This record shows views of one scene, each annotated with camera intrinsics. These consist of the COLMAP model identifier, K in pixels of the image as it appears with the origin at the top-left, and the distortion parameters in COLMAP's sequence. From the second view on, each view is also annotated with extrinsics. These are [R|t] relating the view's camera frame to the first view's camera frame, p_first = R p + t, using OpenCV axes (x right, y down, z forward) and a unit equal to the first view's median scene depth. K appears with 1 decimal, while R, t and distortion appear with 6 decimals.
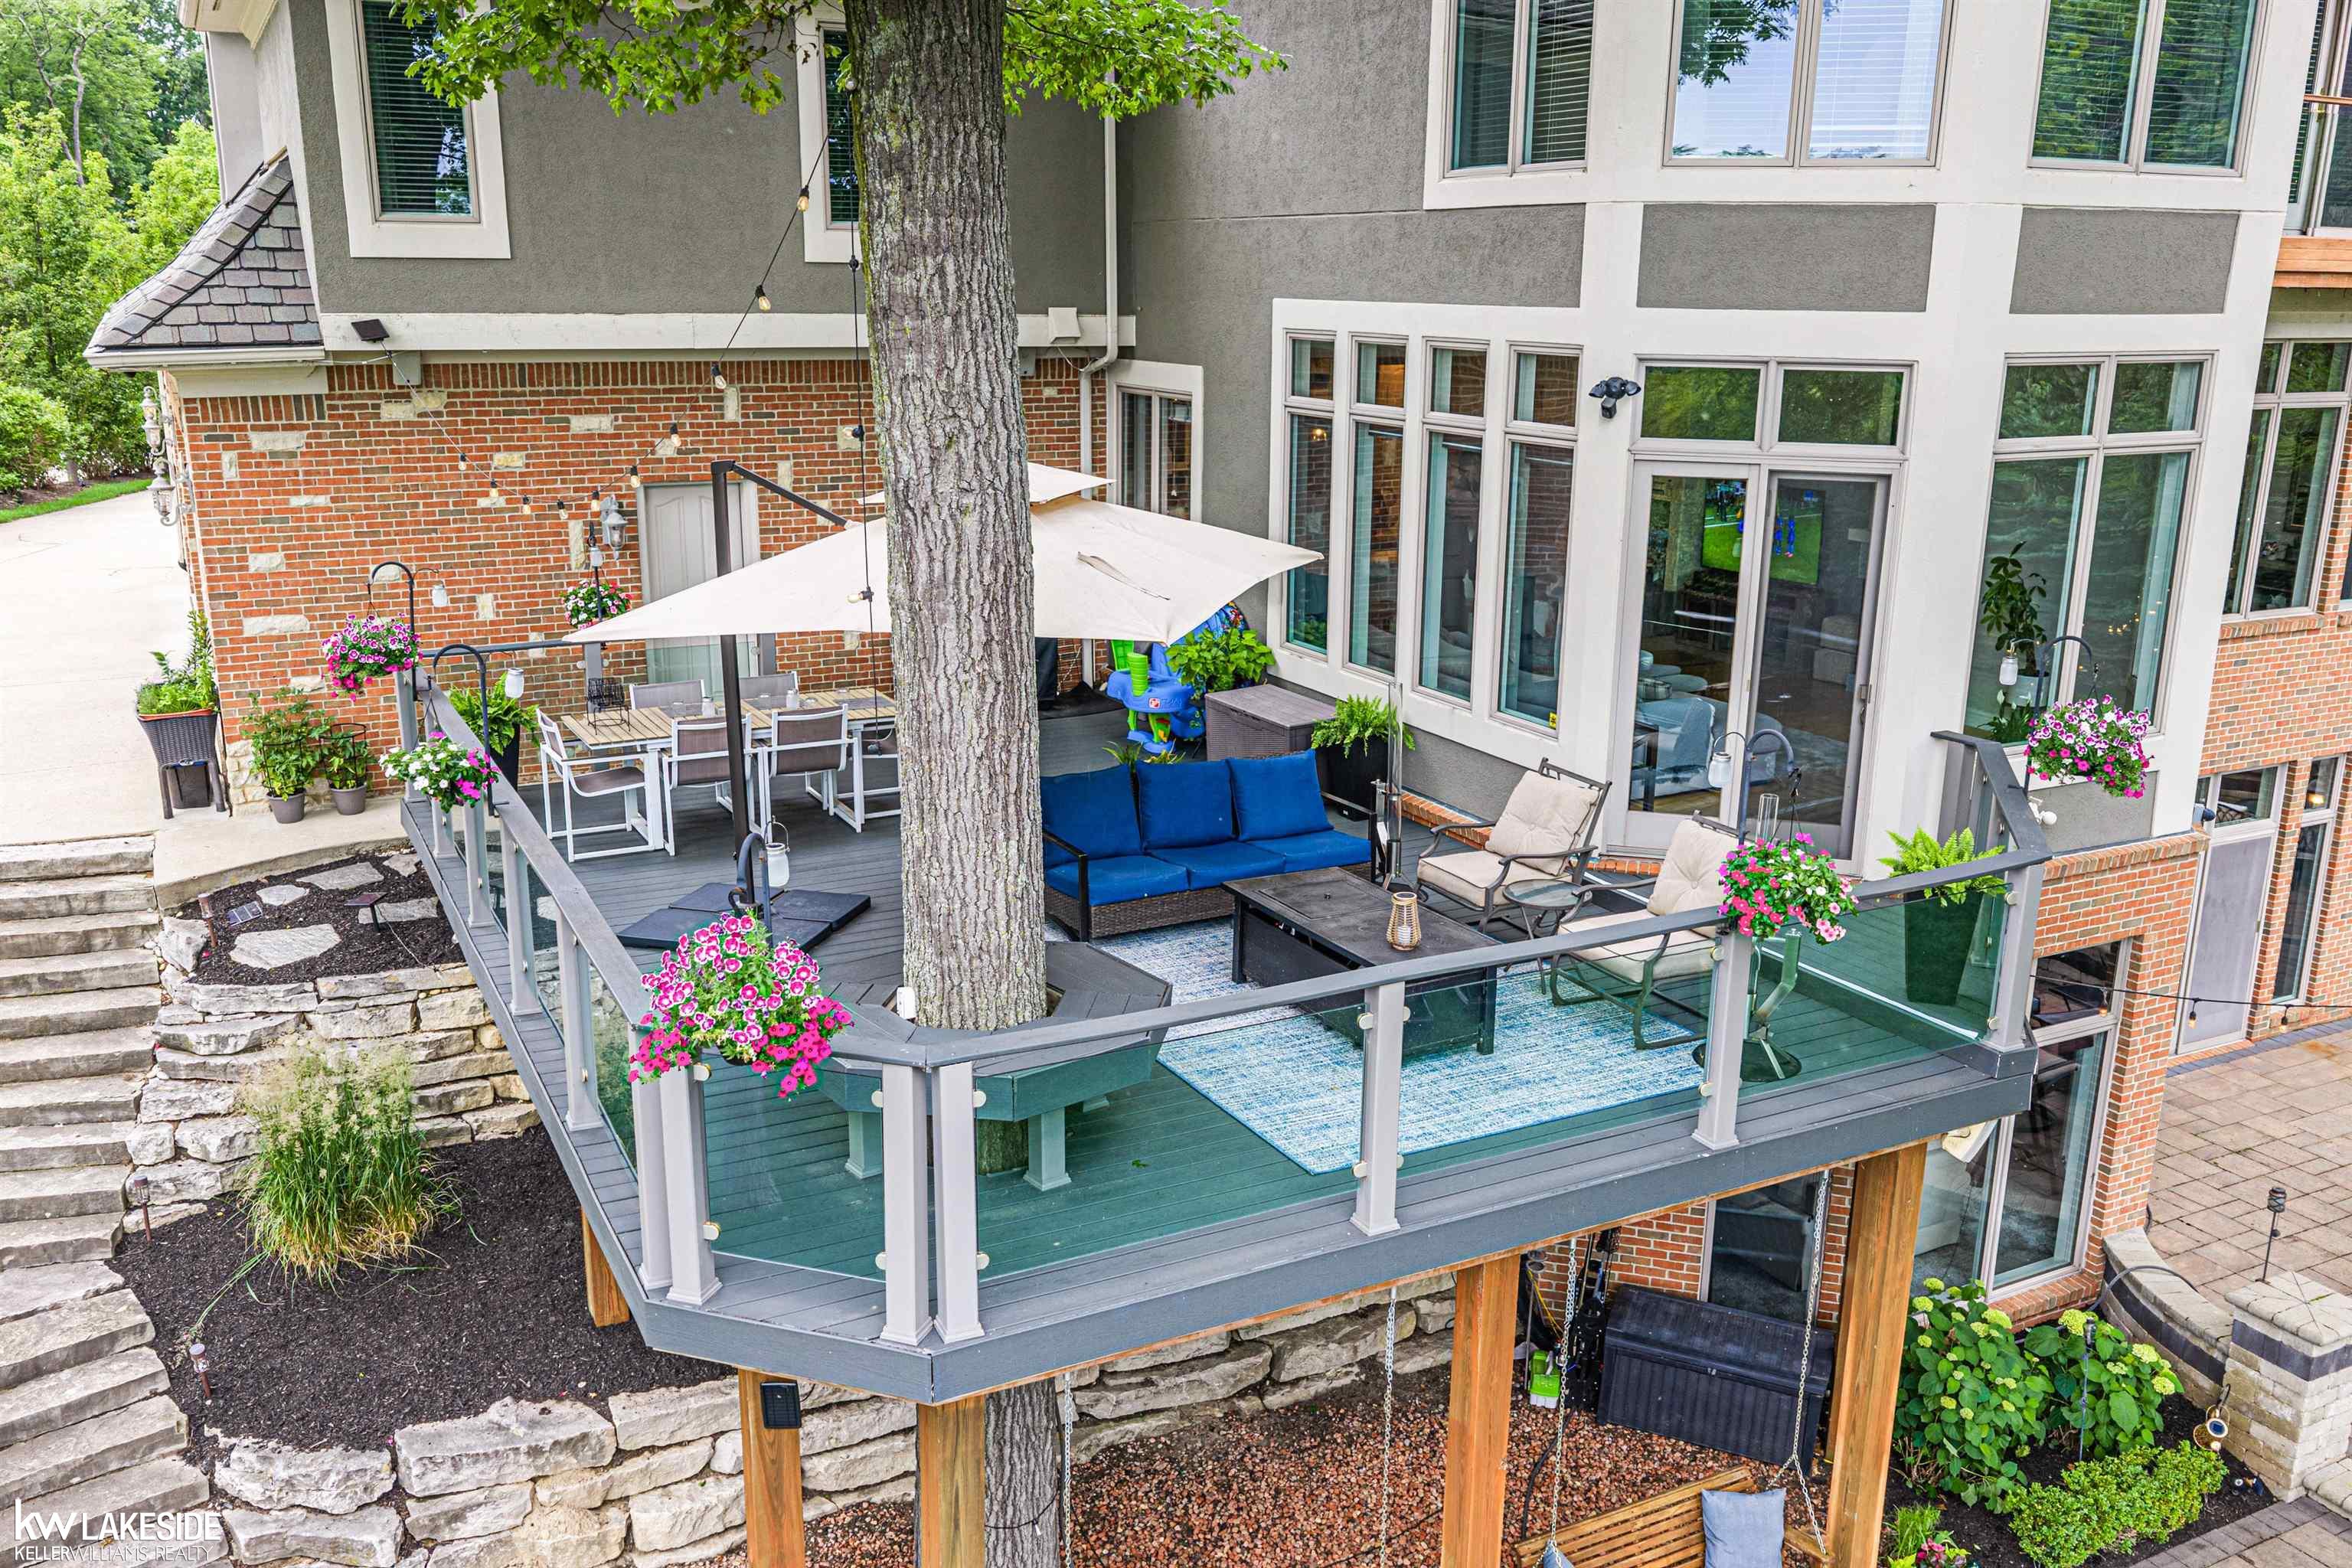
lens RADIAL K [[1936.6, 0, 1171.4], [0, 1936.6, 785.3], [0, 0, 1]] dist [-0.005613, -0.005950]
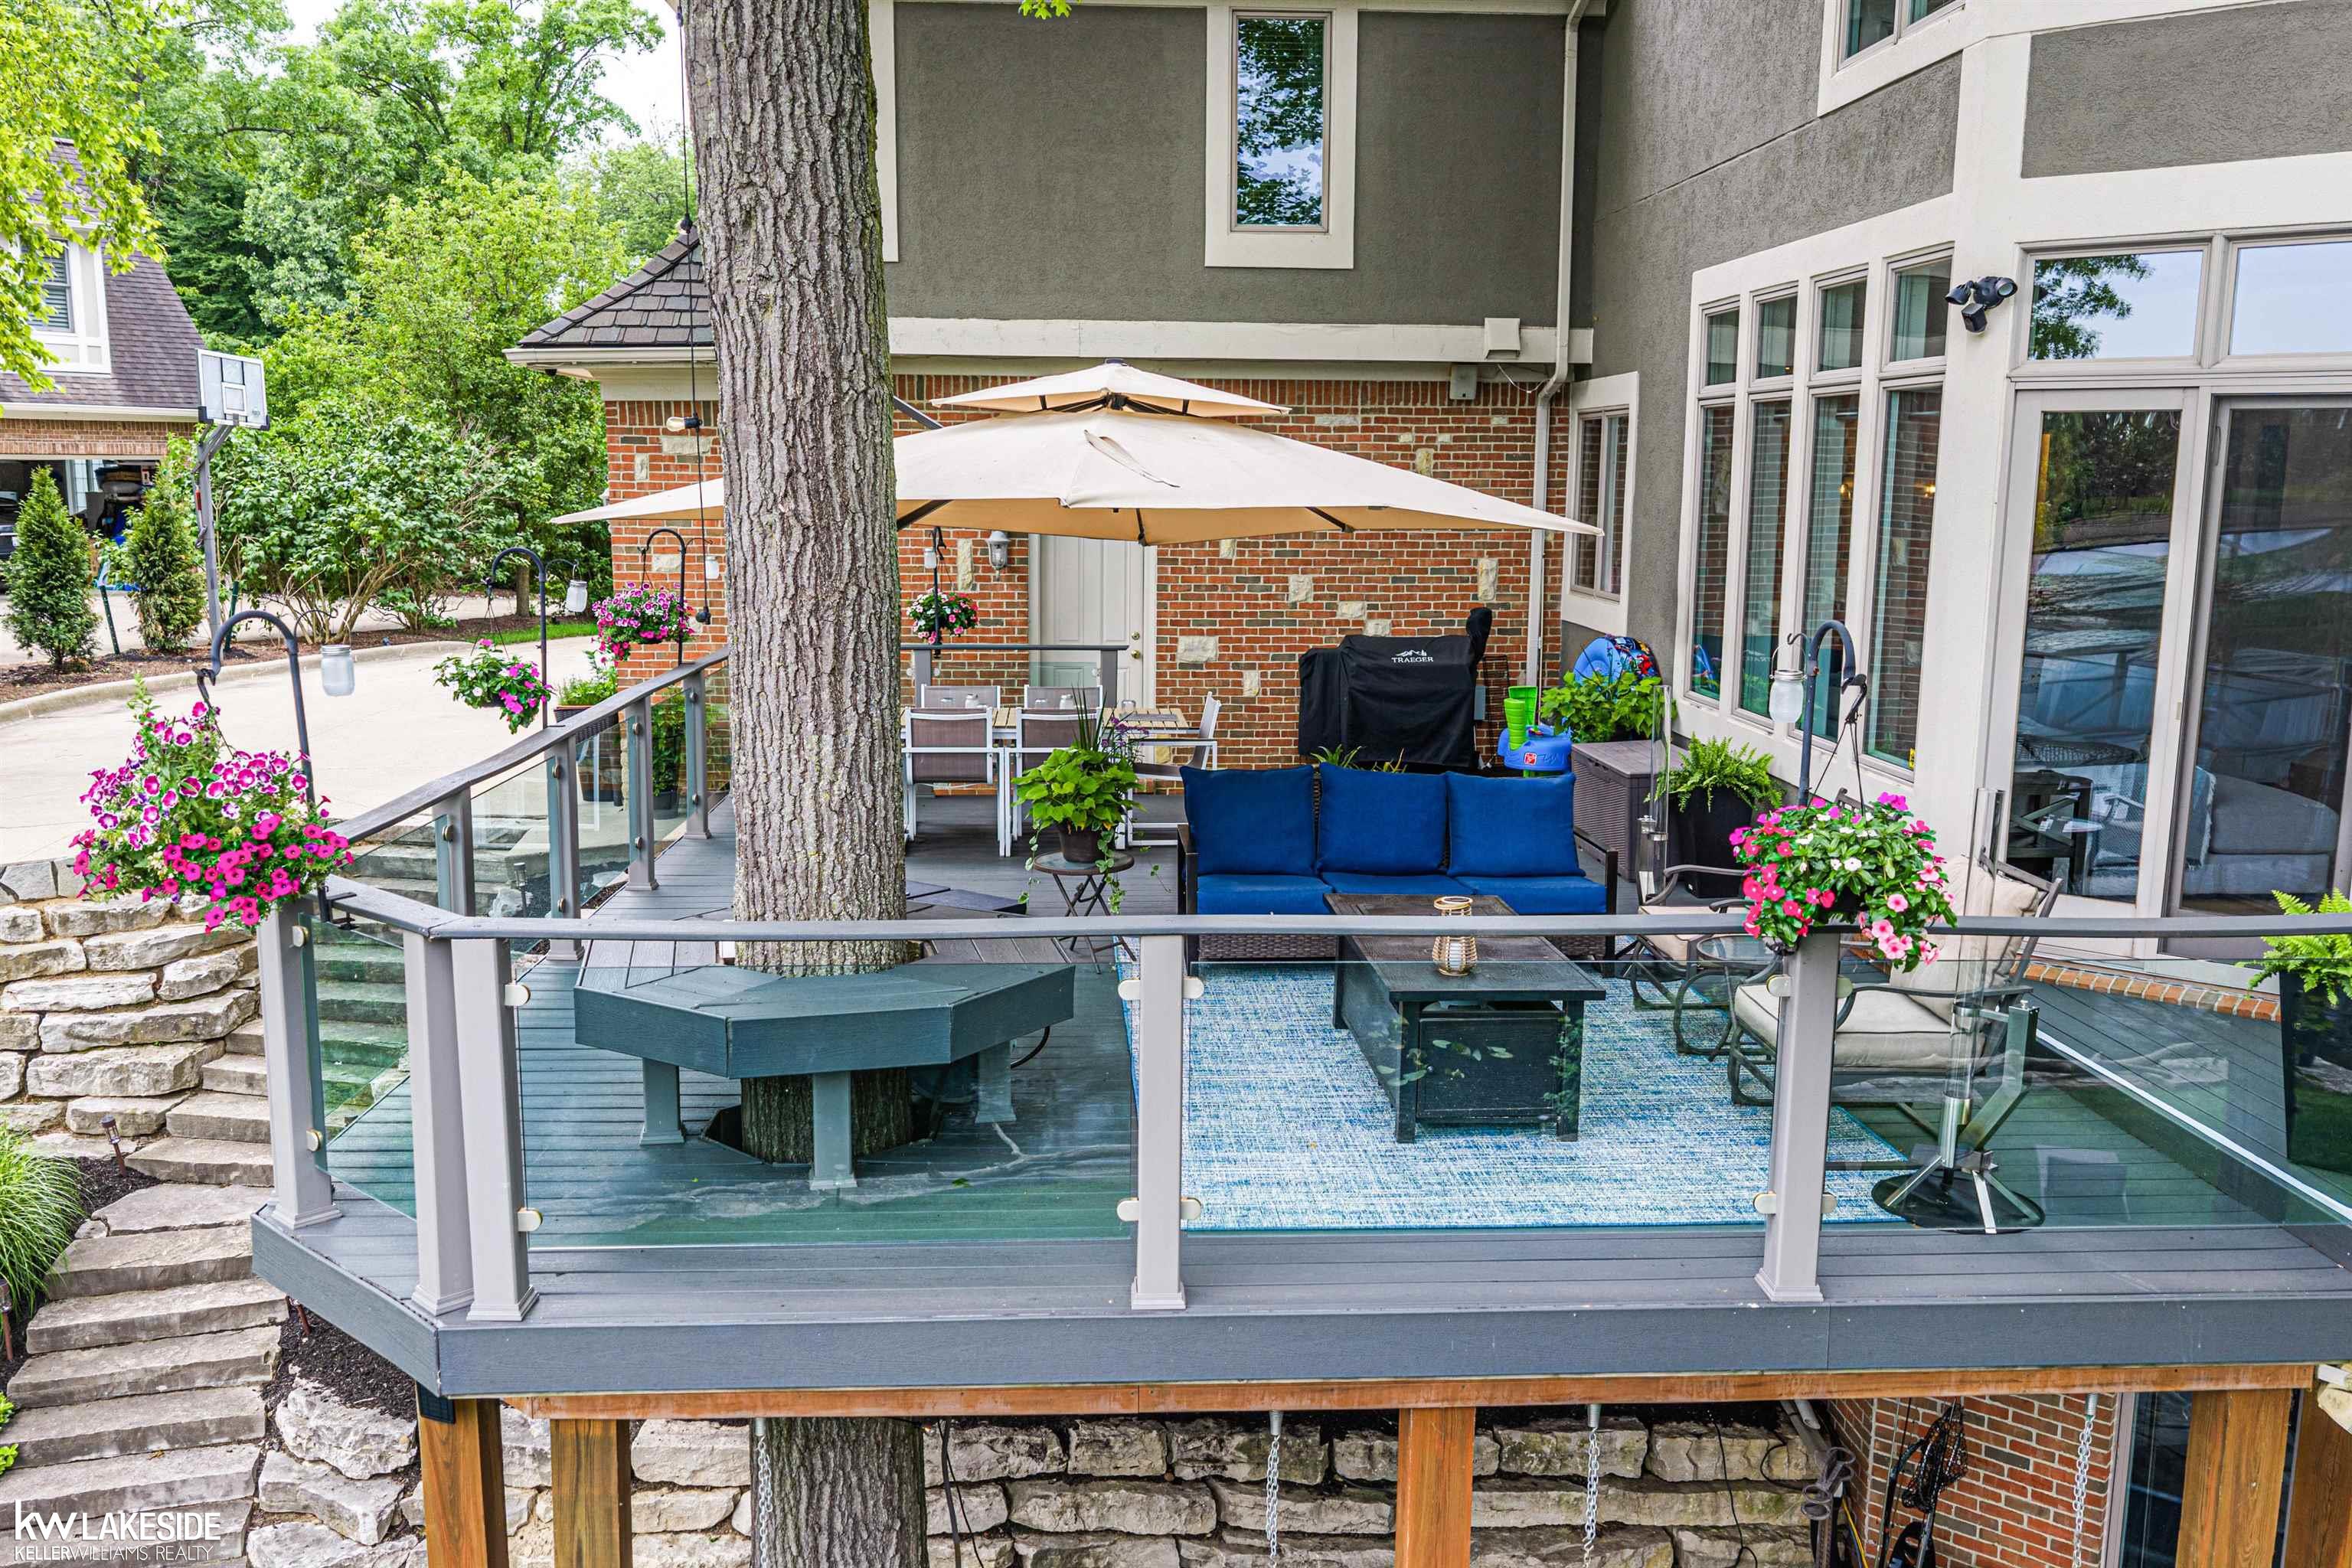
lens RADIAL K [[1936.6, 0, 1176.5], [0, 1936.6, 790.4], [0, 0, 1]] dist [-0.005613, -0.005950]
pose [[0.912120, 0.066405, -0.404510, 0.281502], [-0.104917, 0.991741, -0.073768, 0.072088], [0.396270, 0.109725, 0.911554, 0.261284]]
